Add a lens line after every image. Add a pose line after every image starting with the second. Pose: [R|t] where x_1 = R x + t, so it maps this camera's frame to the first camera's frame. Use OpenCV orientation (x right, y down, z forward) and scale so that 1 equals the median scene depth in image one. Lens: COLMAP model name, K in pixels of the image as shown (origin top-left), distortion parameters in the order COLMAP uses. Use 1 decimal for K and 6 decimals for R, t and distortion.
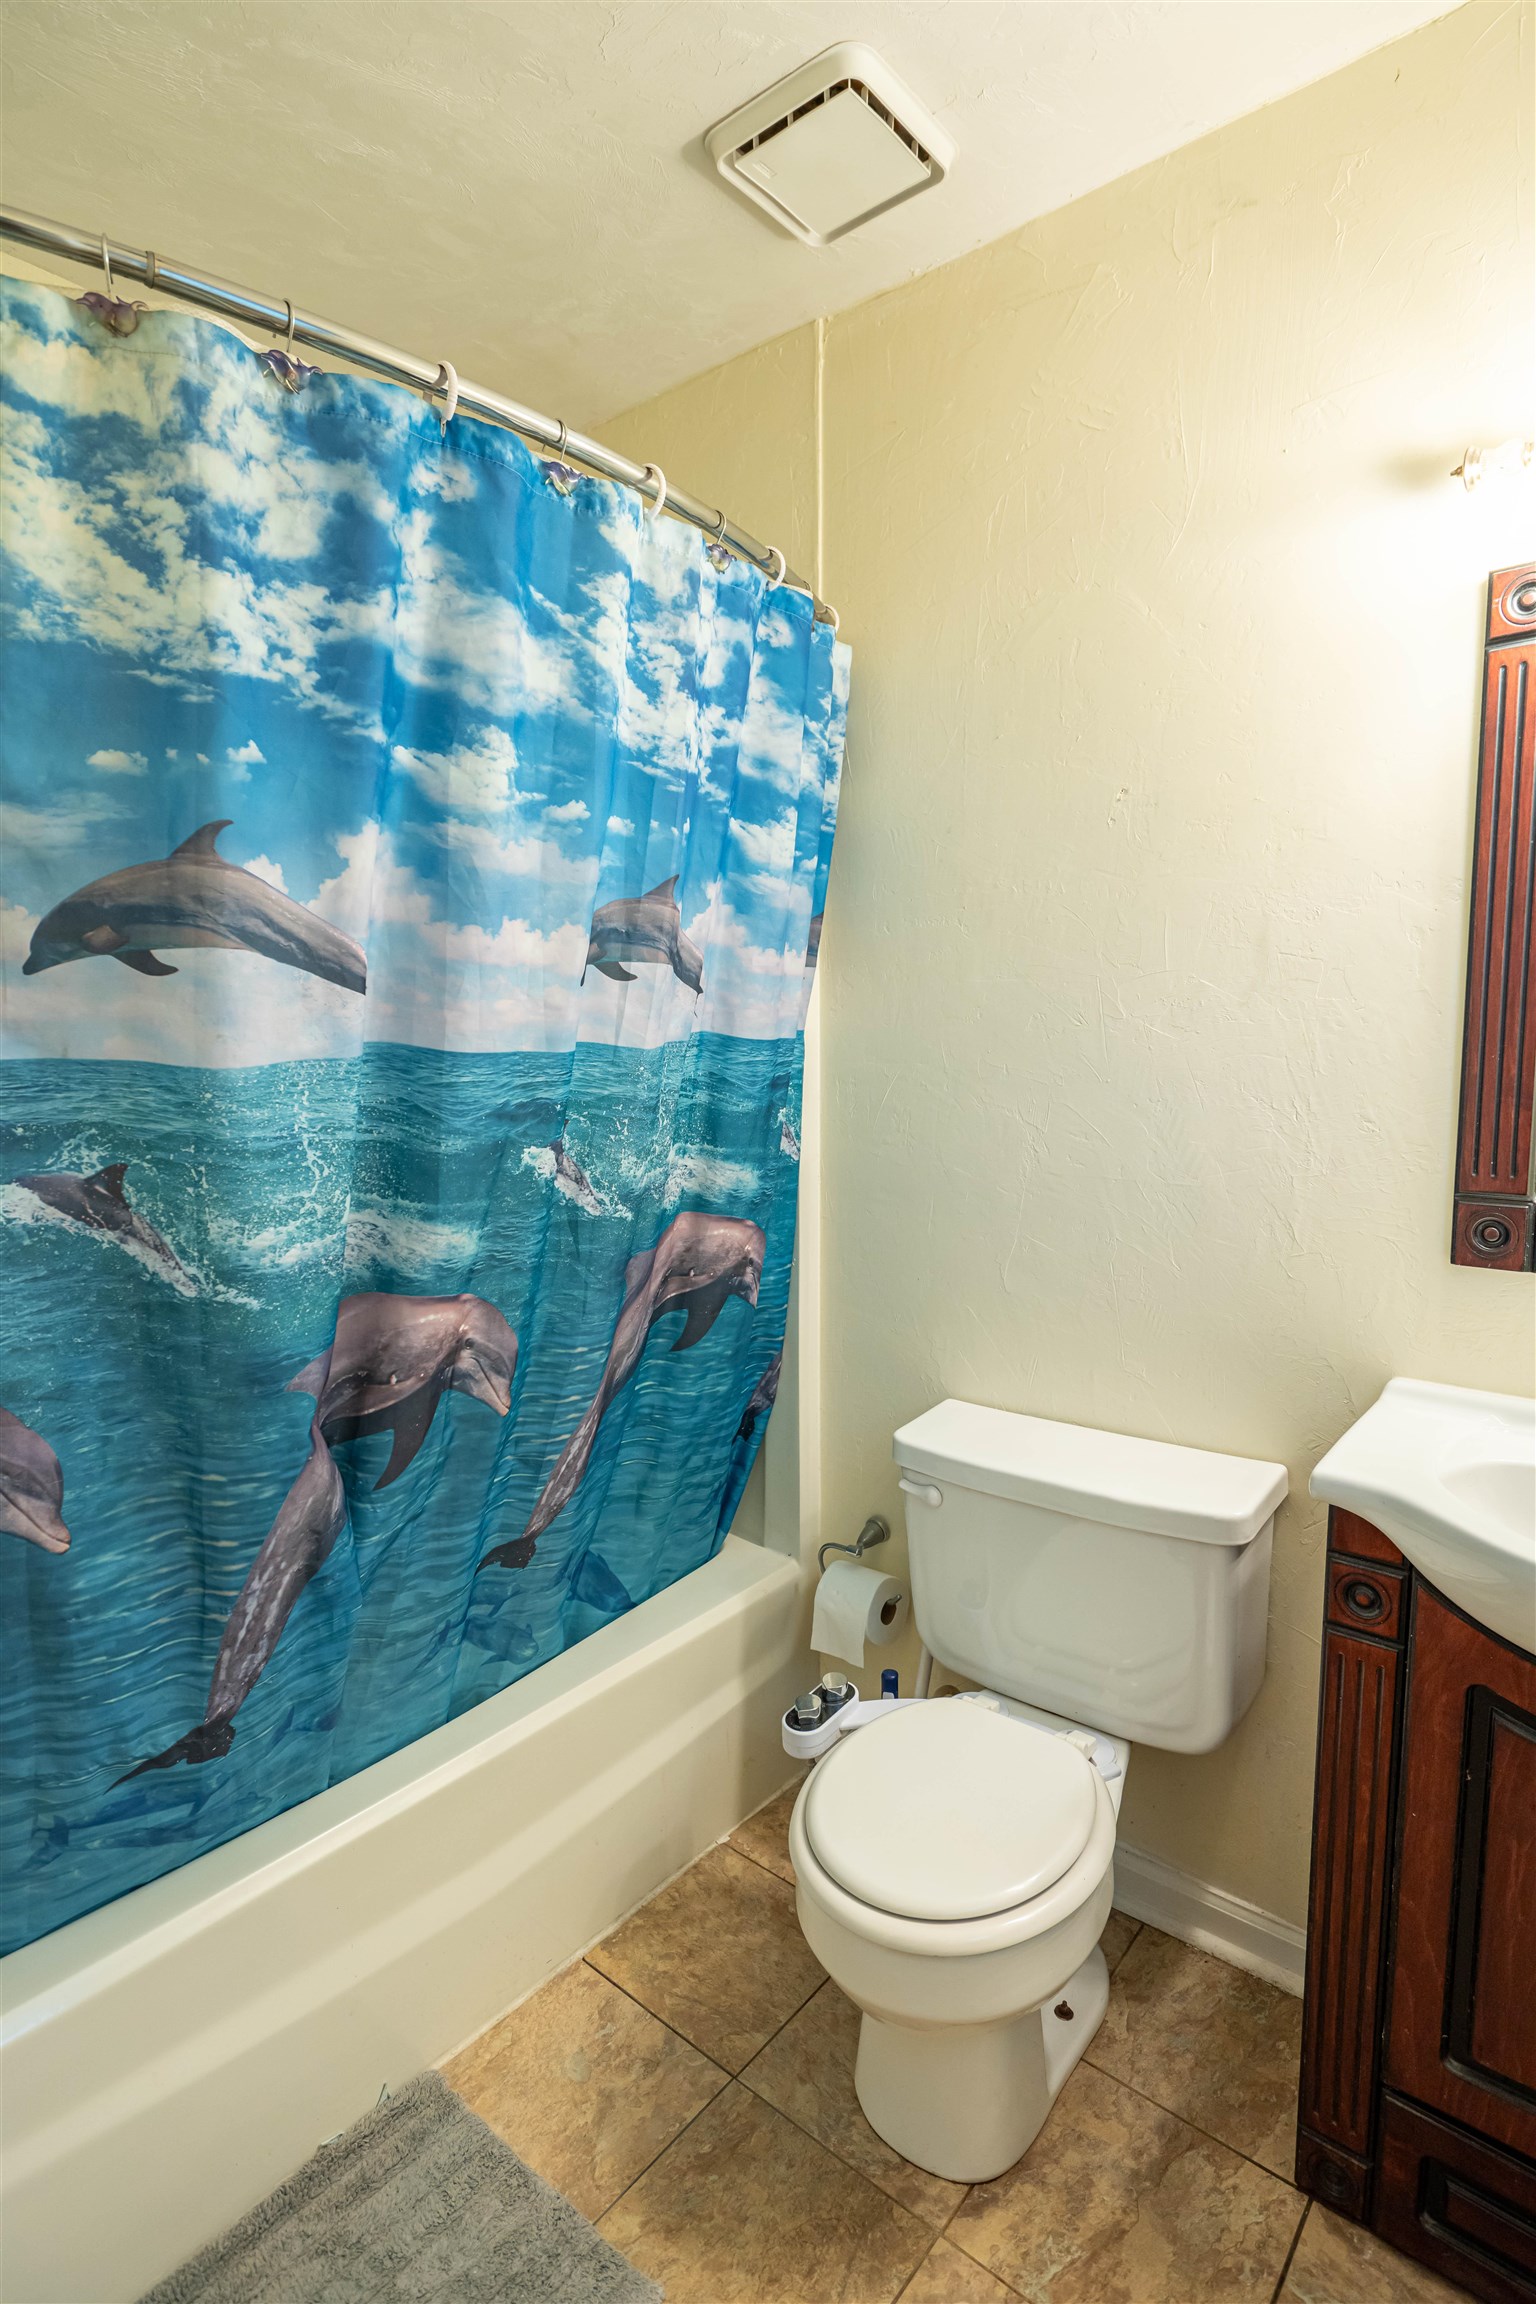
lens RADIAL K [[1175.6, 0, 768.0], [0, 1175.6, 1152.0], [0, 0, 1]] dist [-0.002705, 0.001276]
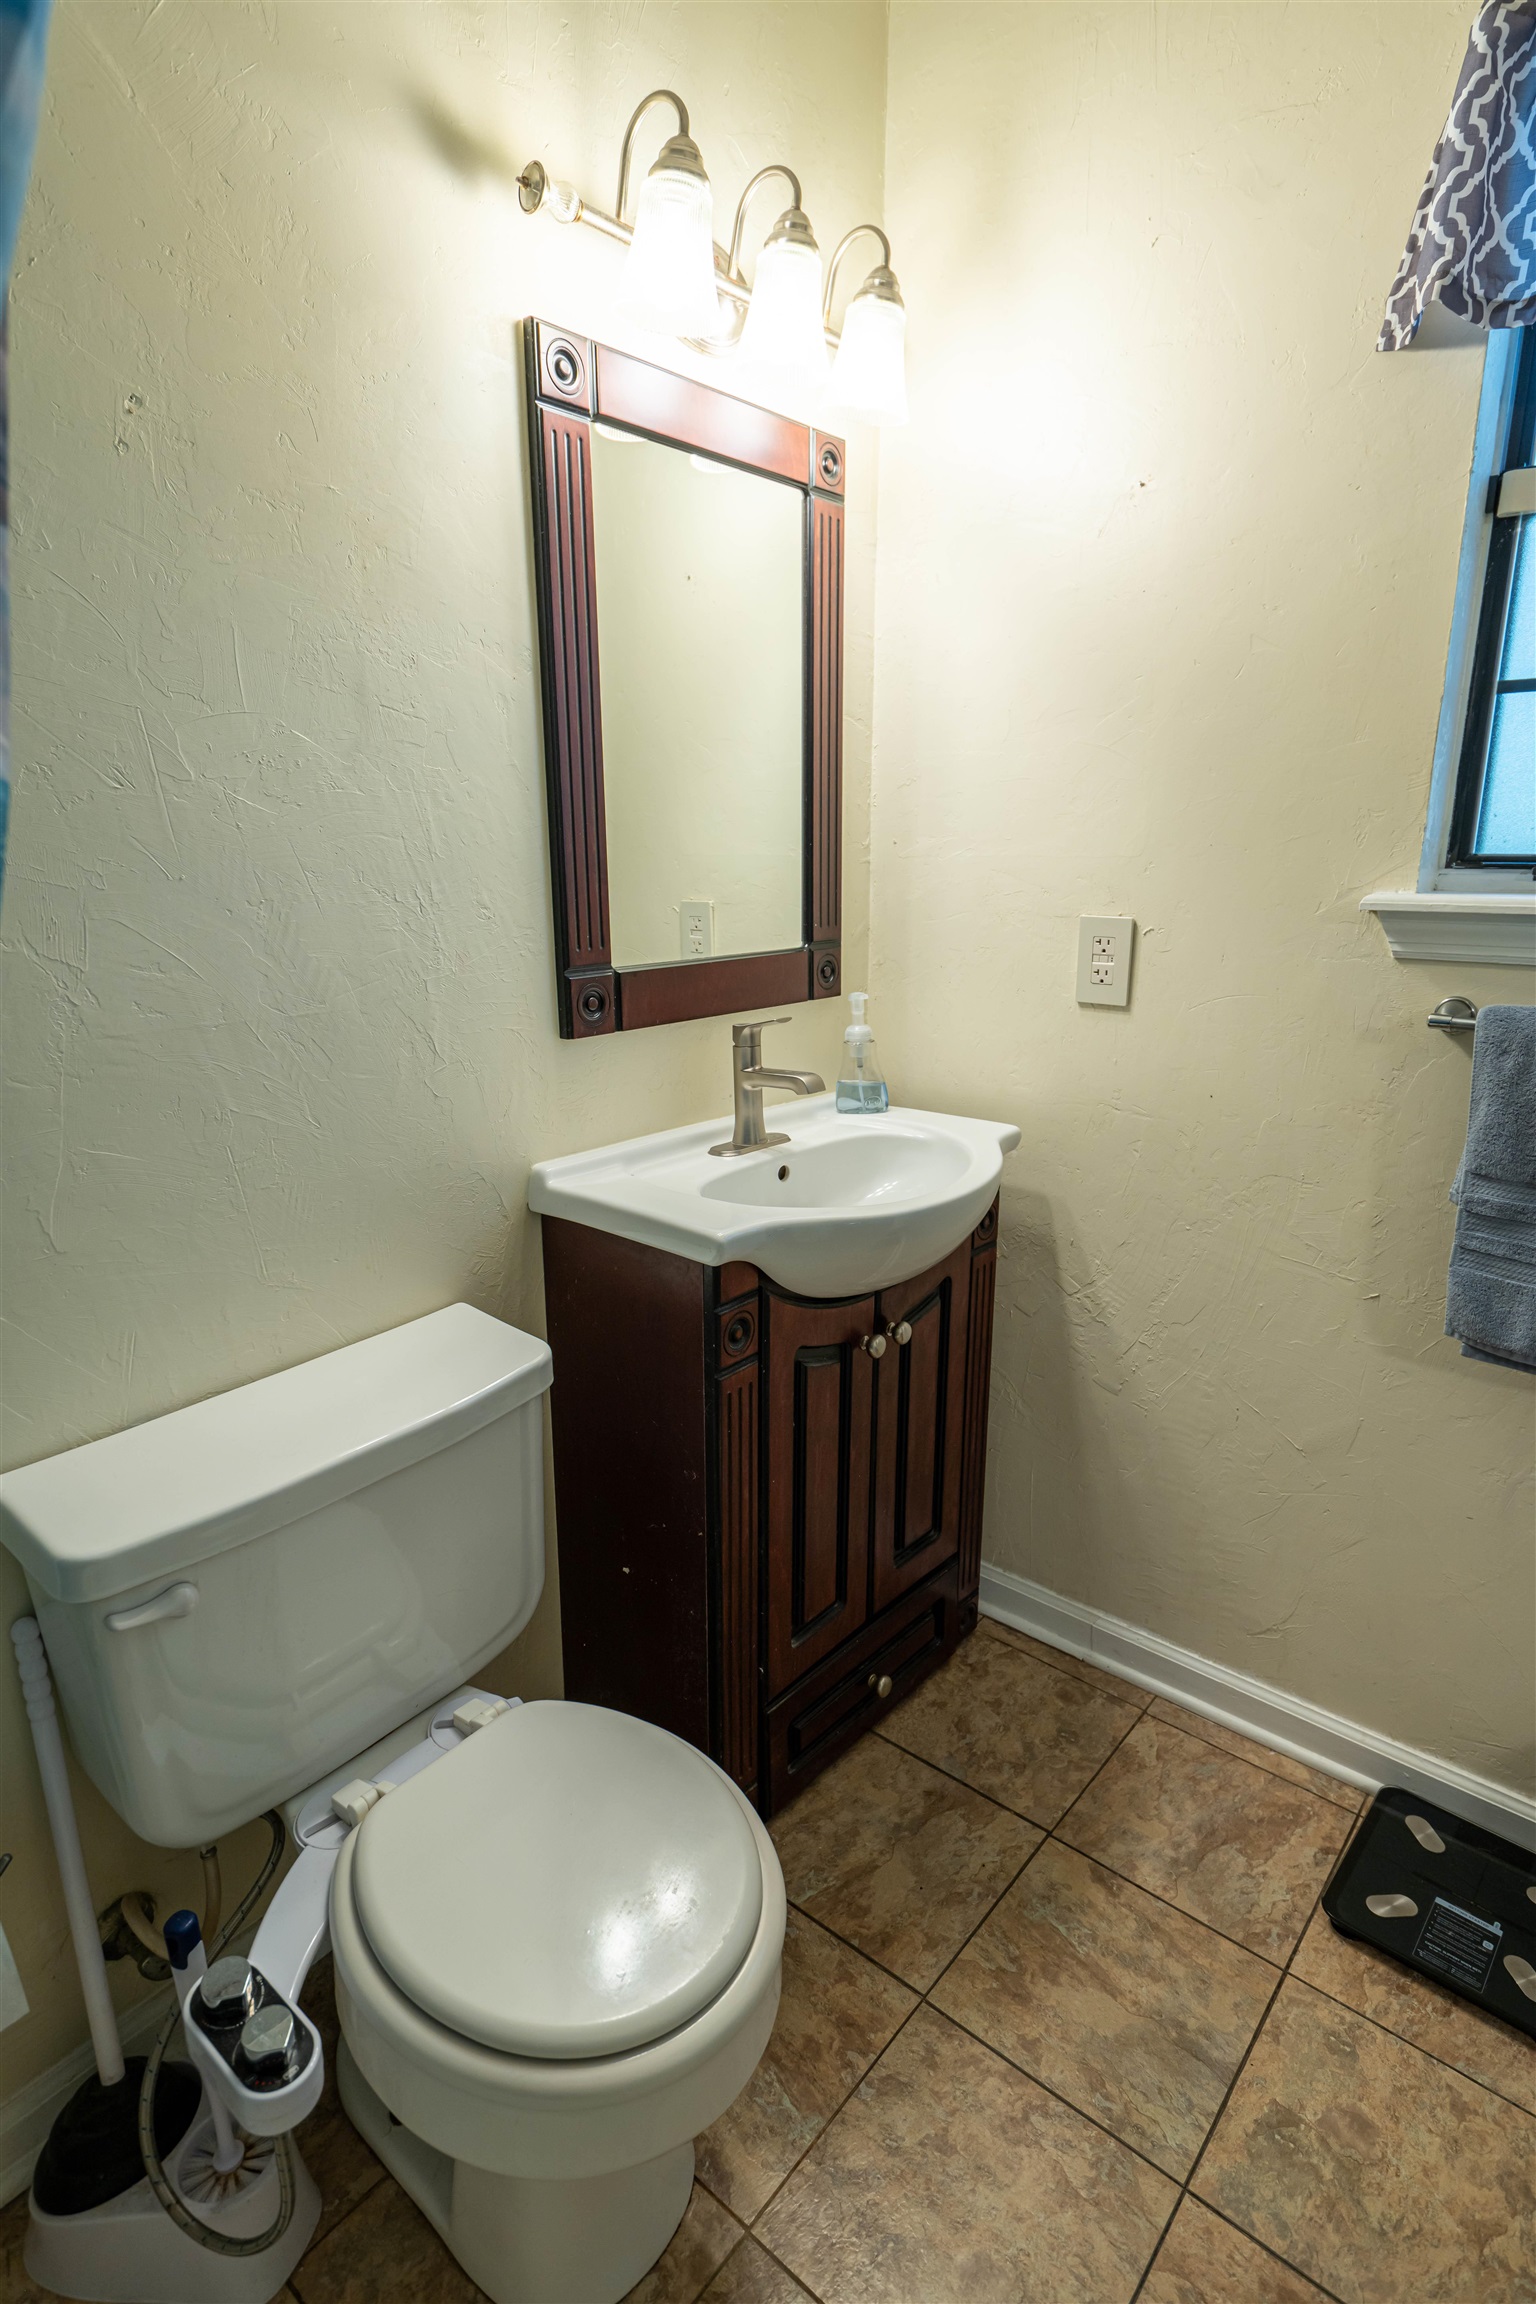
lens RADIAL K [[1177.8, 0, 766.2], [0, 1177.8, 1154.3], [0, 0, 1]] dist [-0.004156, 0.000715]
pose [[0.003816, -0.242140, 0.970234, -0.466712], [0.117691, 0.963607, 0.240023, -0.037767], [-0.993043, 0.113272, 0.032175, 0.819995]]
